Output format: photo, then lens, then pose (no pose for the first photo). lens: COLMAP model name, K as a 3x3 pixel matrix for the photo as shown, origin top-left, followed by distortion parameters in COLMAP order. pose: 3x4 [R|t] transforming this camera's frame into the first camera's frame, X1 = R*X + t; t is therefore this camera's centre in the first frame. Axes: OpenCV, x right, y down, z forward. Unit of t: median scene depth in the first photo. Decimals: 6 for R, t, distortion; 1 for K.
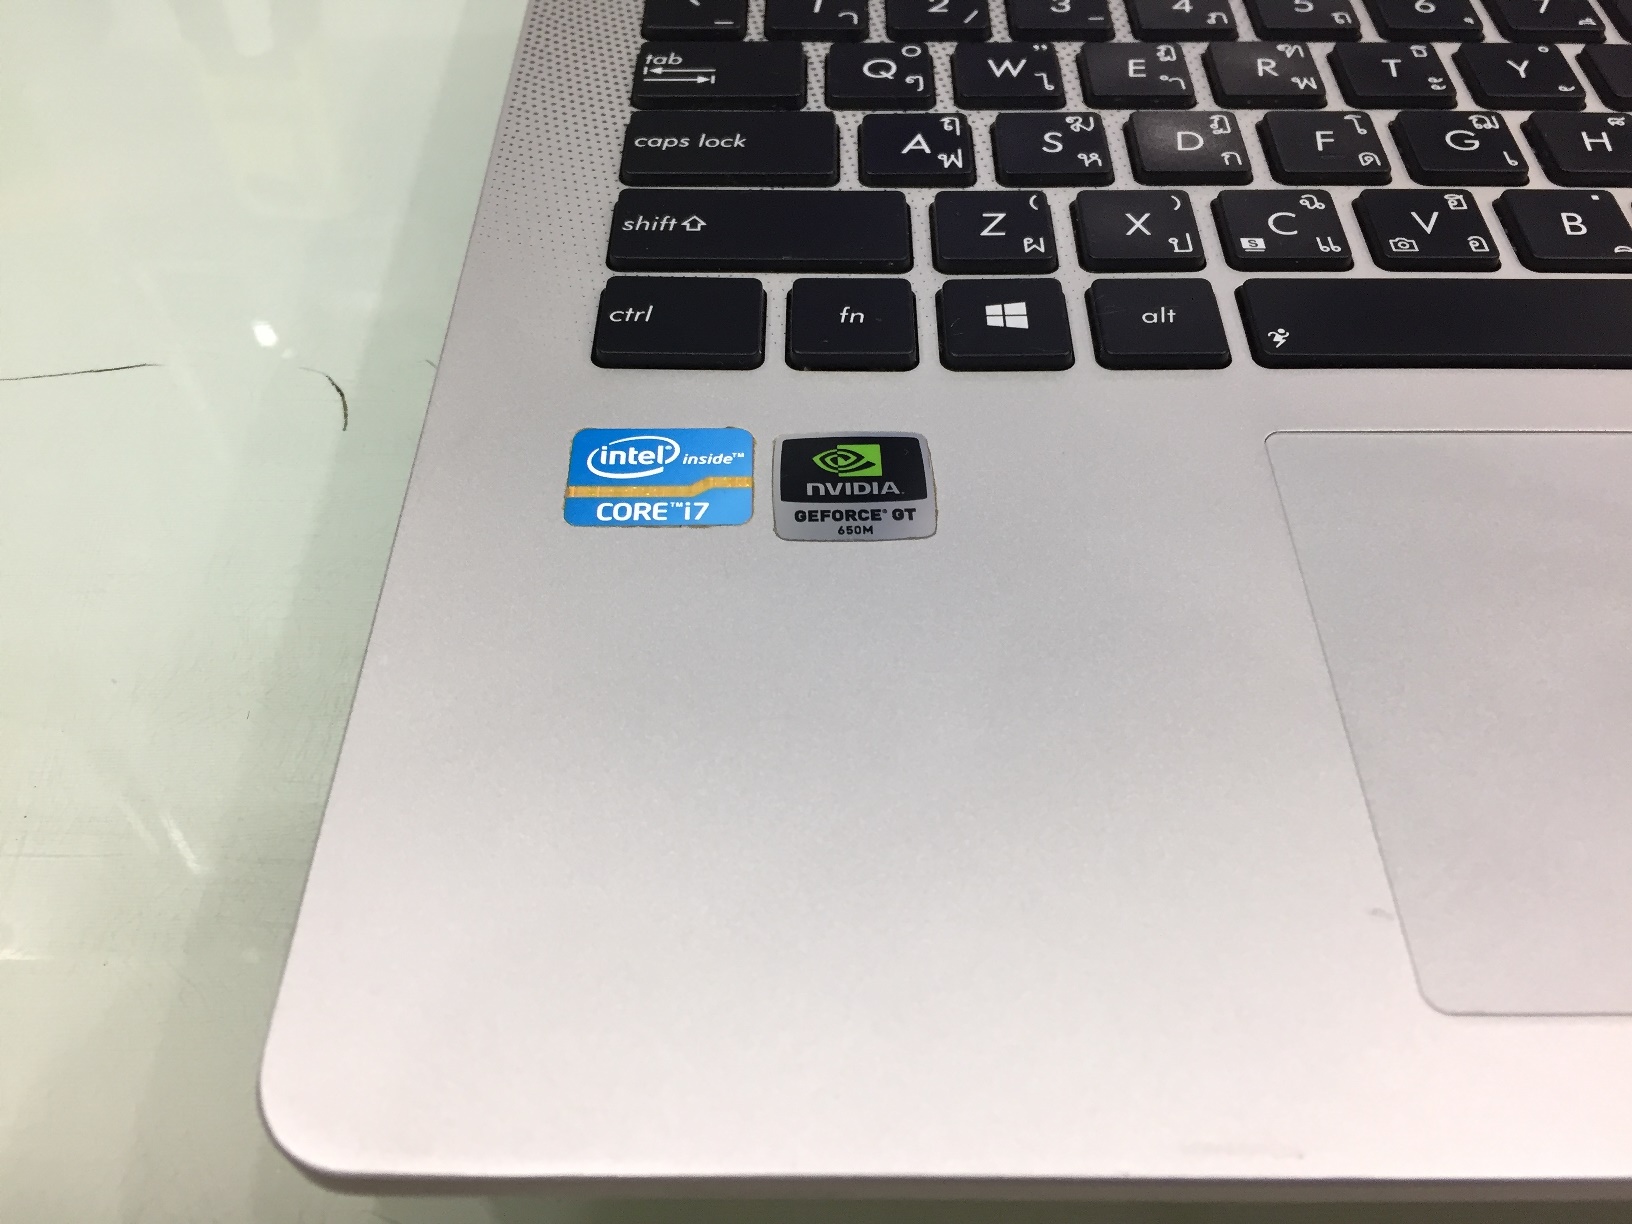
lens RADIAL K [[1429.4, 0, 809.8], [0, 1429.4, 610.6], [0, 0, 1]] dist [0.080180, -0.149556]
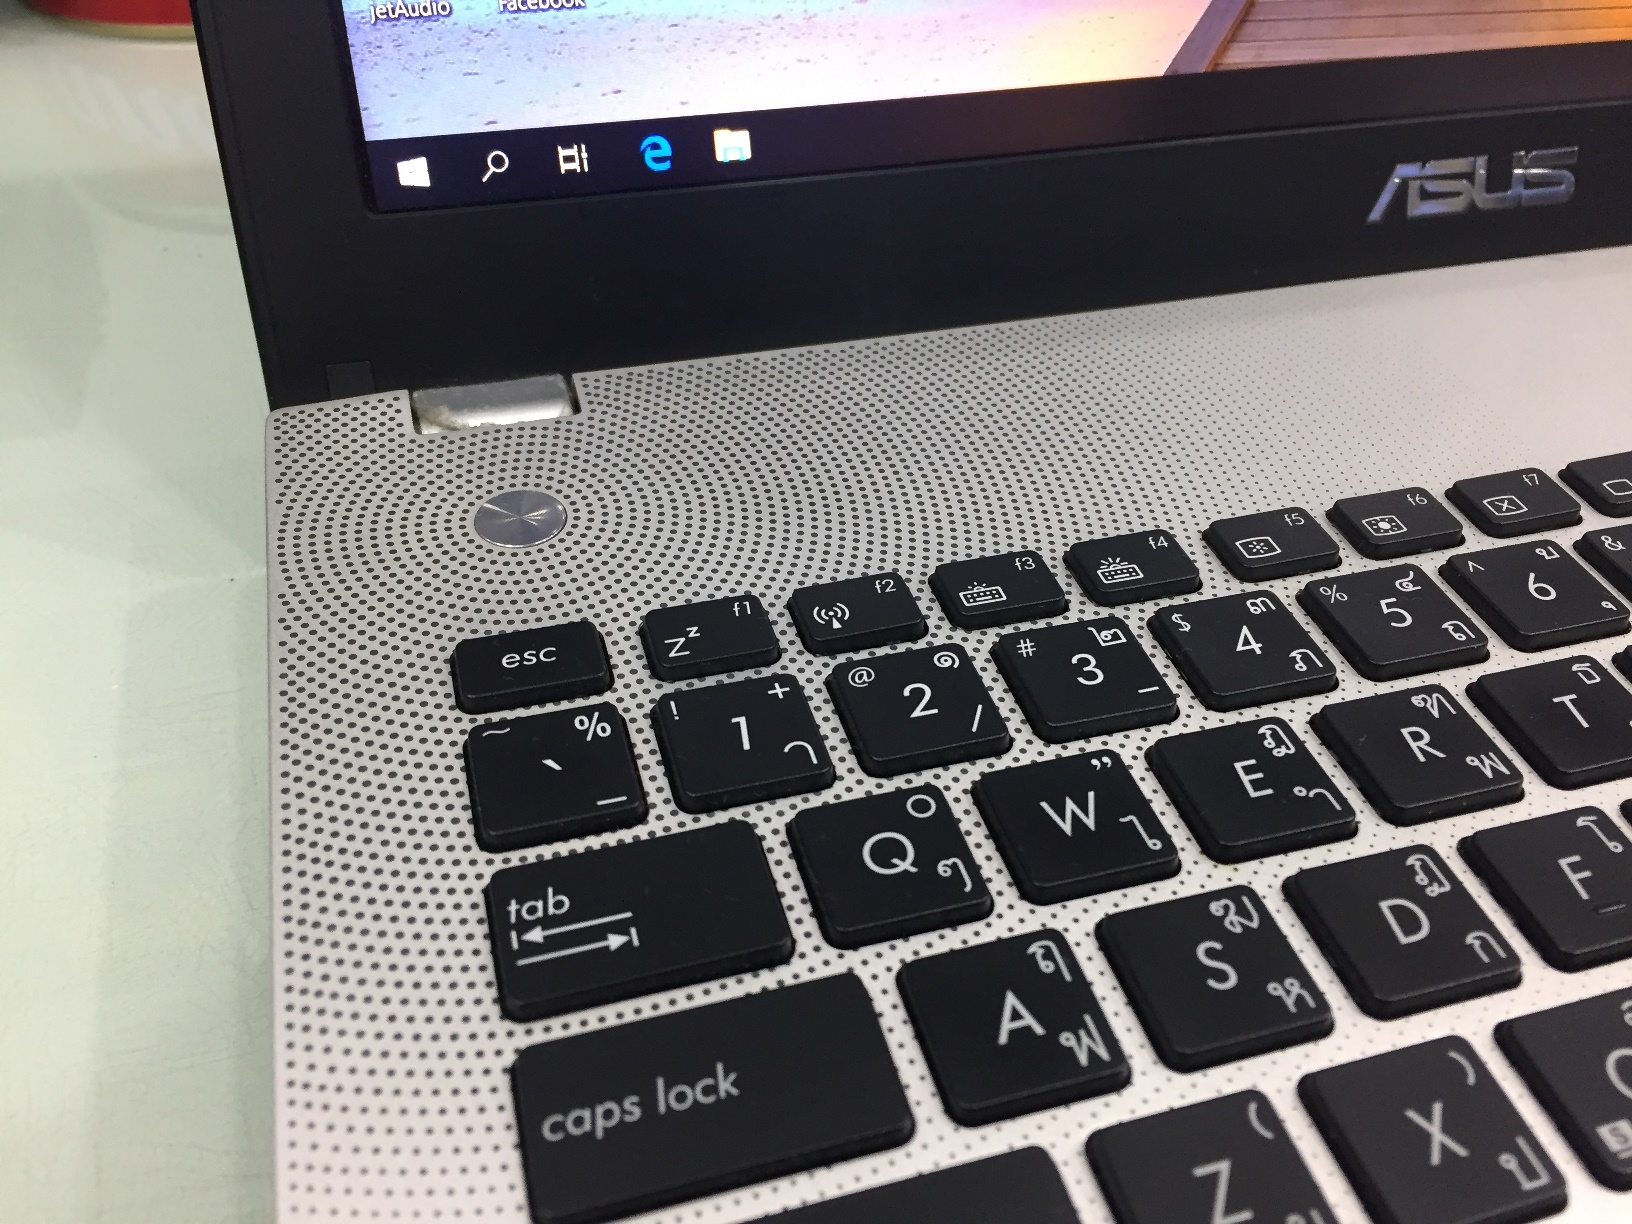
lens RADIAL K [[1429.4, 0, 809.8], [0, 1429.4, 610.6], [0, 0, 1]] dist [0.080180, -0.149556]
pose [[0.957967, -0.161870, 0.236850, -0.132065], [0.199250, 0.969405, -0.143368, -0.452937], [-0.206397, 0.184534, 0.960910, 0.442275]]
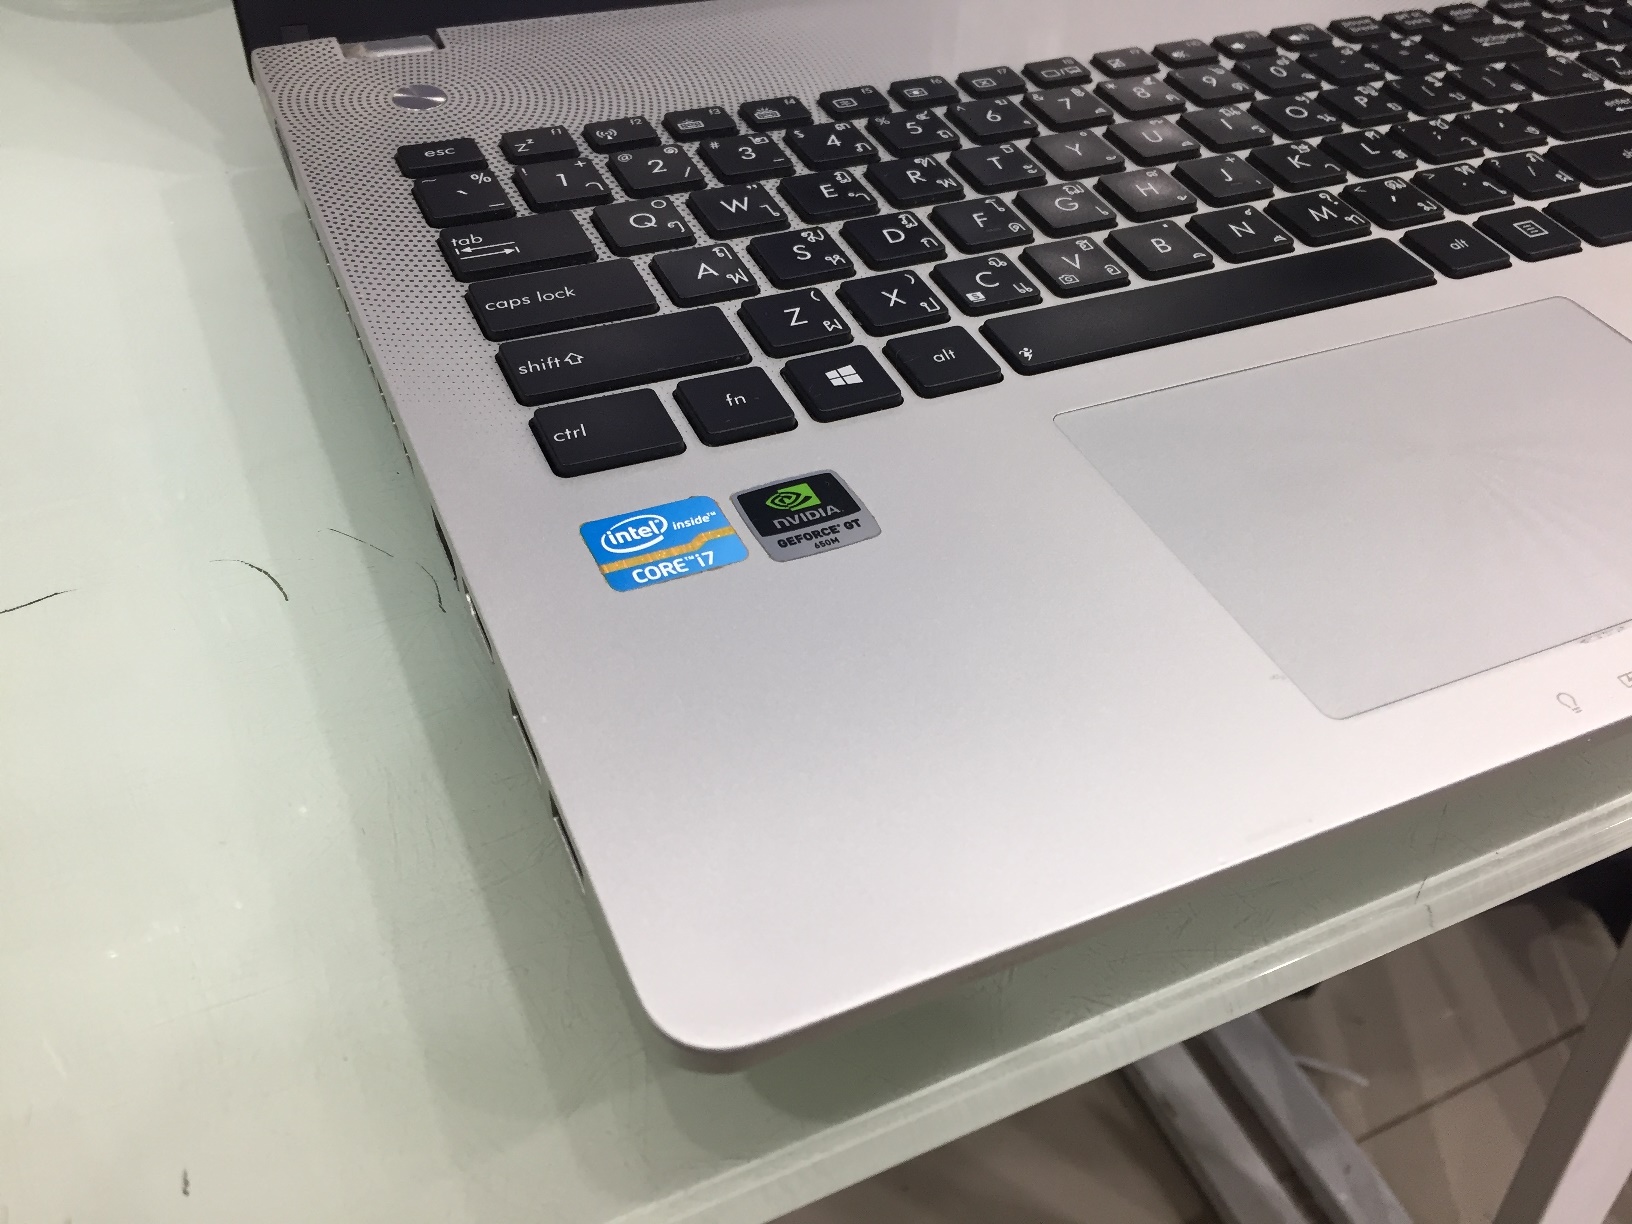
lens RADIAL K [[1429.4, 0, 809.8], [0, 1429.4, 610.6], [0, 0, 1]] dist [0.080180, -0.149556]
pose [[0.904449, -0.247175, 0.347673, -0.384585], [0.279176, 0.959217, -0.044311, 0.048782], [-0.322542, 0.137139, 0.936568, -0.187519]]
